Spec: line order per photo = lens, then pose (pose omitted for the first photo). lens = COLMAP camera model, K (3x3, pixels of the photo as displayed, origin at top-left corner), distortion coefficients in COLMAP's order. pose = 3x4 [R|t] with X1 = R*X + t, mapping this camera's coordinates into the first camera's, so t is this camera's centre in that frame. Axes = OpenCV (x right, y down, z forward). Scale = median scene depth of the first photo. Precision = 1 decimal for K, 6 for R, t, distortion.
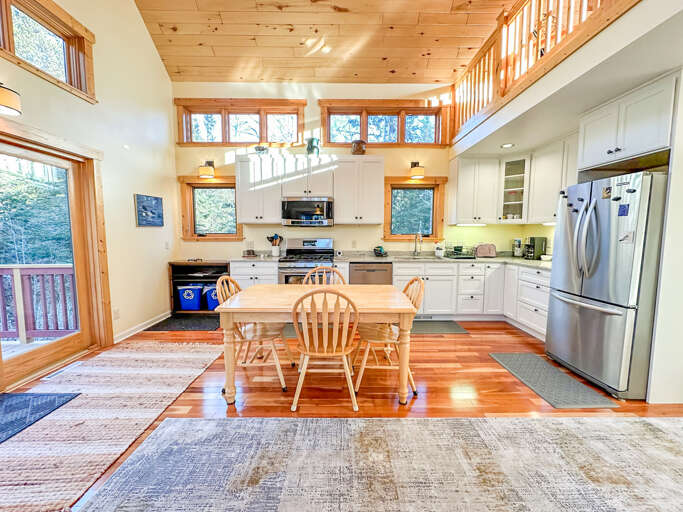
lens RADIAL K [[276.7, 0, 342.0], [0, 276.7, 256.5], [0, 0, 1]] dist [0.001122, -0.000765]
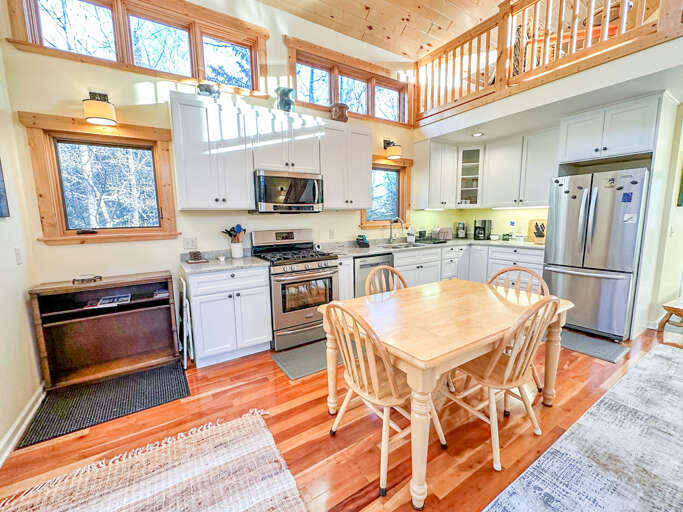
lens RADIAL K [[288.5, 0, 341.6], [0, 288.5, 257.1], [0, 0, 1]] dist [-0.002584, 0.000257]
pose [[0.848538, -0.091840, 0.521104, -0.410087], [0.066208, 0.995511, 0.067640, -0.035229], [-0.524976, -0.022894, 0.850809, 0.278808]]
